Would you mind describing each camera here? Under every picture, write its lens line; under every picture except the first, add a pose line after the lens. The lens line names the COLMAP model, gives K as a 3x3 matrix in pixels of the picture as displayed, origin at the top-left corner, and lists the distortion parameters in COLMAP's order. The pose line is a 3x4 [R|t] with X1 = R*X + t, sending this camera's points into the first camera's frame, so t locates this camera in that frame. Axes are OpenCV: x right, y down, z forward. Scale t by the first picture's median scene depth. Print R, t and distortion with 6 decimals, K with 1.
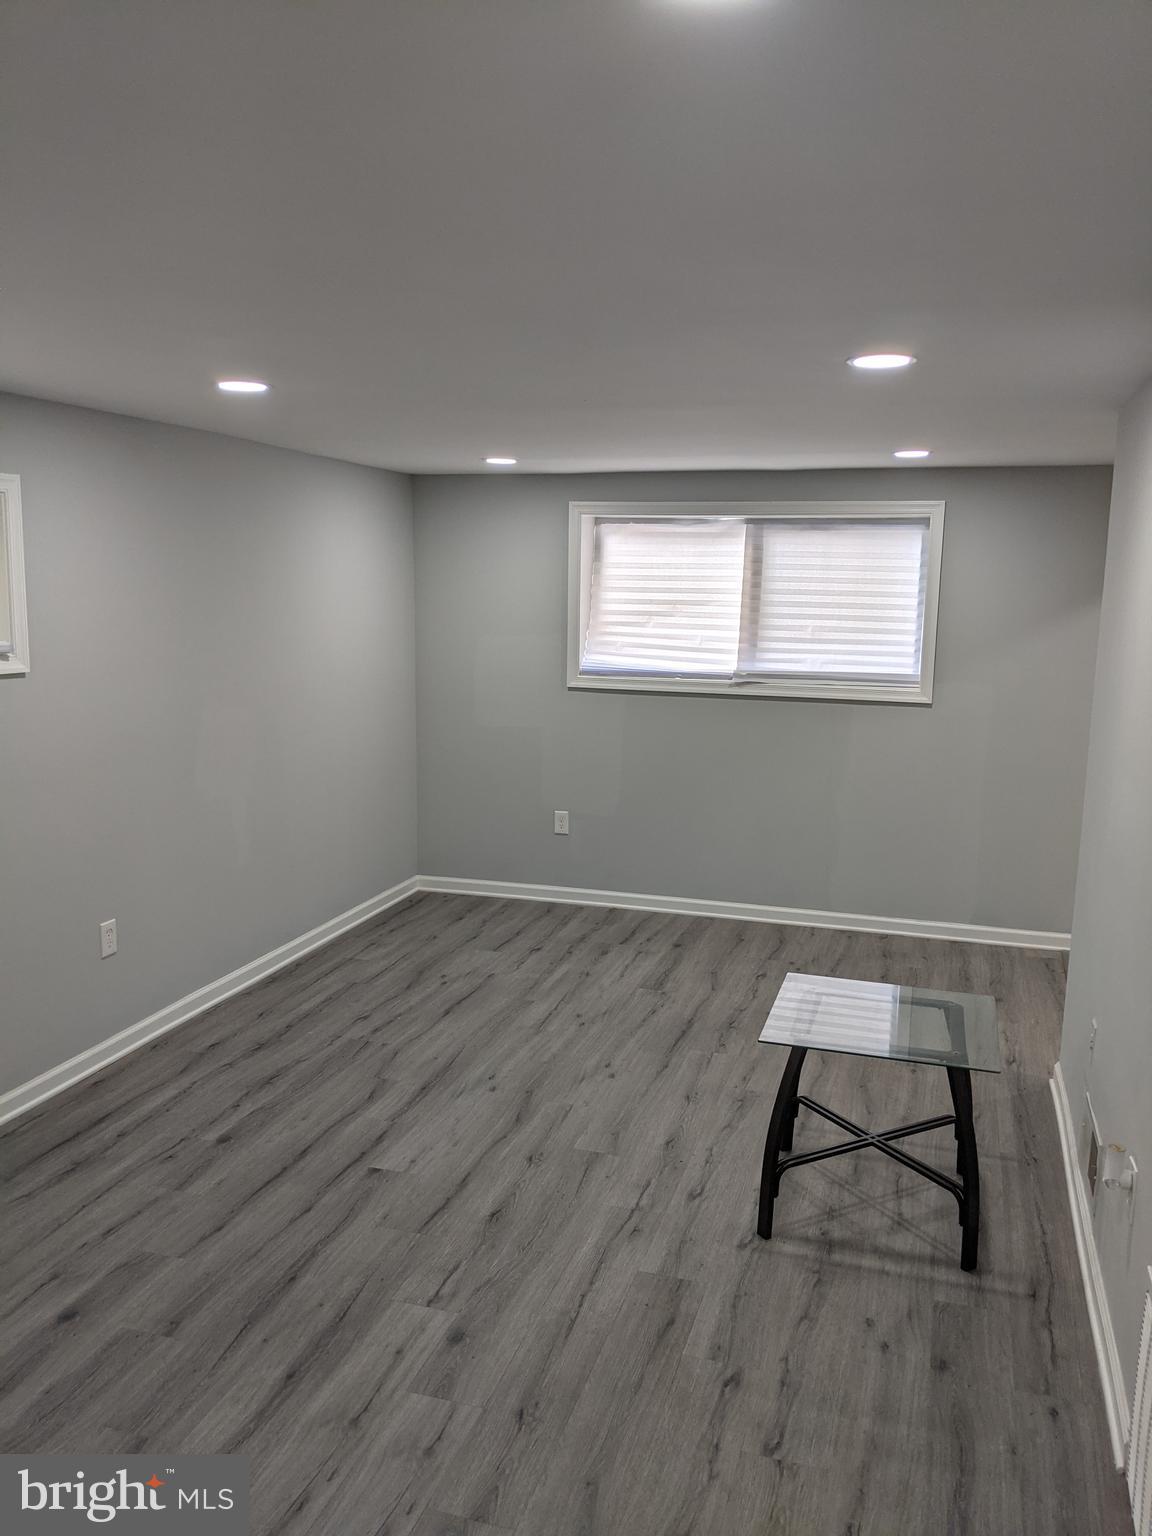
lens RADIAL K [[1199.3, 0, 573.6], [0, 1199.3, 766.9], [0, 0, 1]] dist [-0.010161, -0.017760]
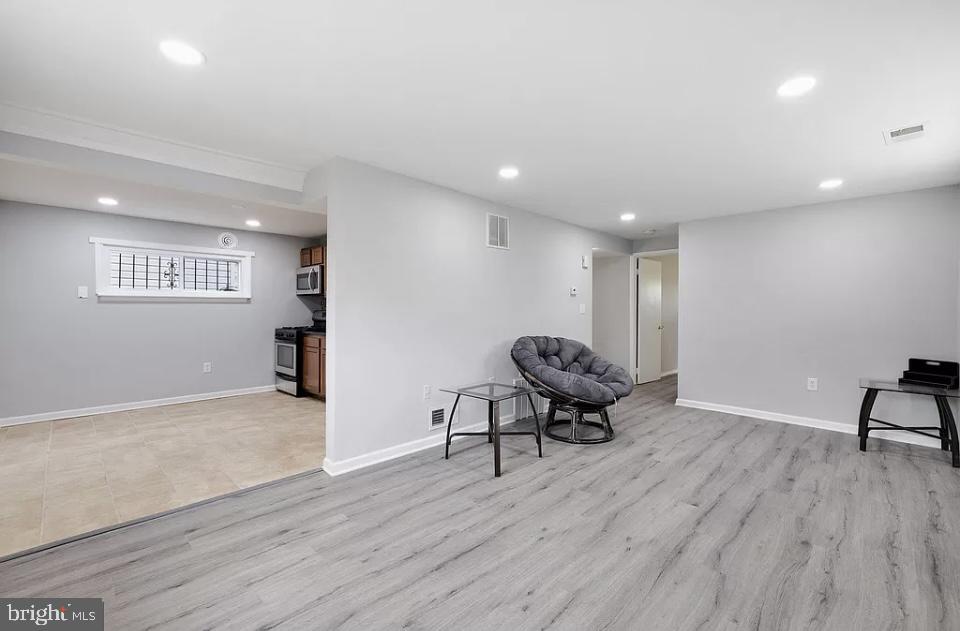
lens RADIAL K [[409.8, 0, 480.8], [0, 409.8, 309.6], [0, 0, 1]] dist [-0.004449, 0.000457]
pose [[-0.891614, -0.020038, 0.452353, -0.140938], [0.051917, 0.987908, 0.146093, -0.109299], [-0.449810, 0.153743, -0.879792, 1.636283]]
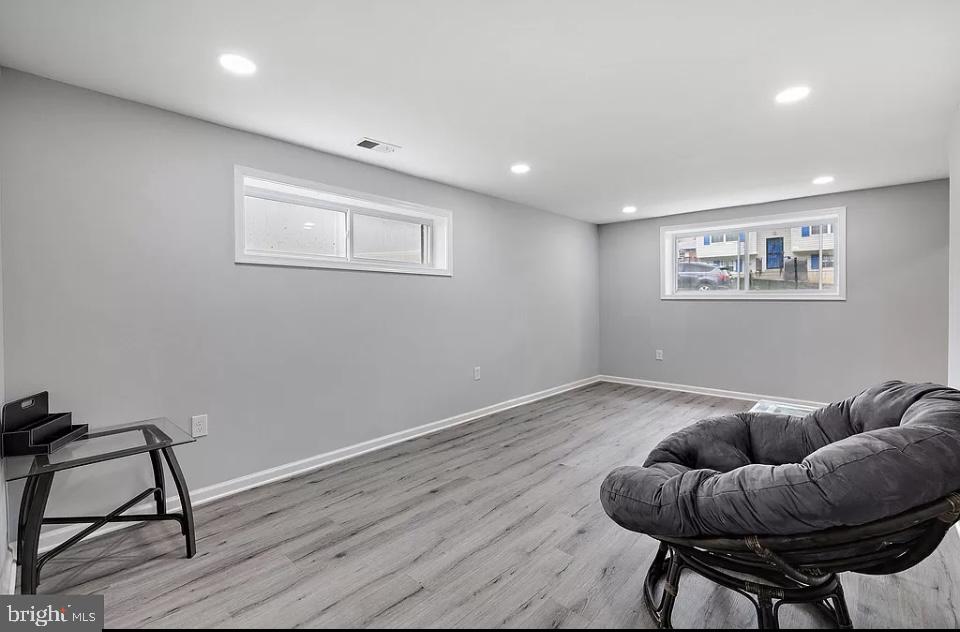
lens RADIAL K [[409.8, 0, 486.6], [0, 409.8, 301.3], [0, 0, 1]] dist [-0.004449, 0.000457]
pose [[0.903152, -0.014124, -0.429089, 0.055107], [-0.051069, 0.988828, -0.140039, 0.125715], [0.426273, 0.148390, 0.892341, 0.136798]]
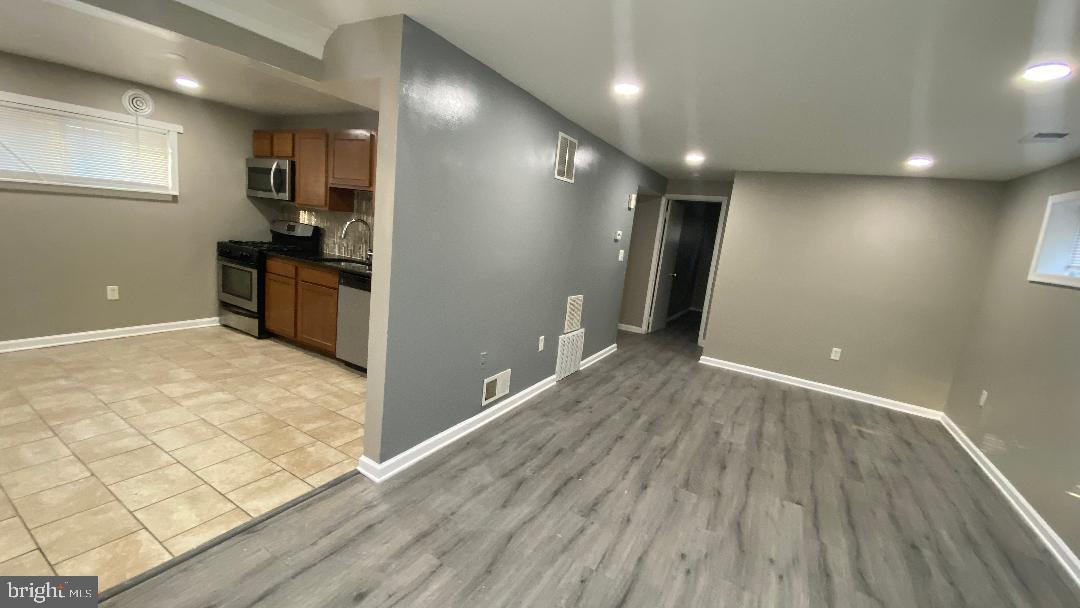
lens RADIAL K [[435.2, 0, 539.0], [0, 435.2, 299.8], [0, 0, 1]] dist [-0.008496, -0.002410]
pose [[-0.968504, -0.158029, 0.192424, 0.154241], [-0.091260, 0.944299, 0.316181, -0.155263], [-0.231671, 0.288661, -0.928980, 1.570932]]
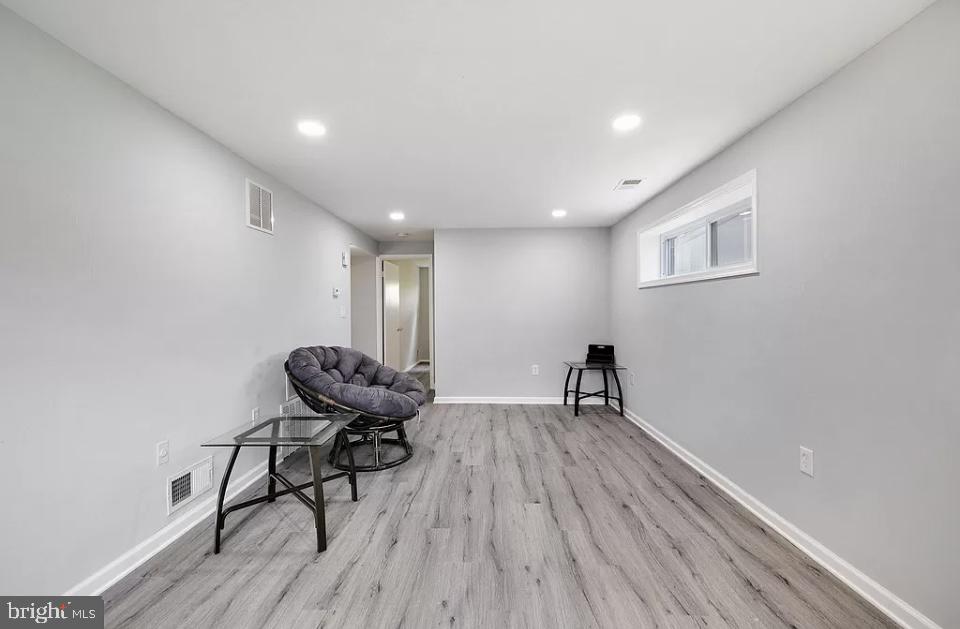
lens RADIAL K [[396.1, 0, 476.5], [0, 396.1, 309.9], [0, 0, 1]] dist [-0.002511, -0.000562]
pose [[-0.962480, -0.011509, -0.271108, 0.122661], [-0.051550, 0.988661, 0.141039, -0.086225], [0.266410, 0.149723, -0.952160, 1.498856]]
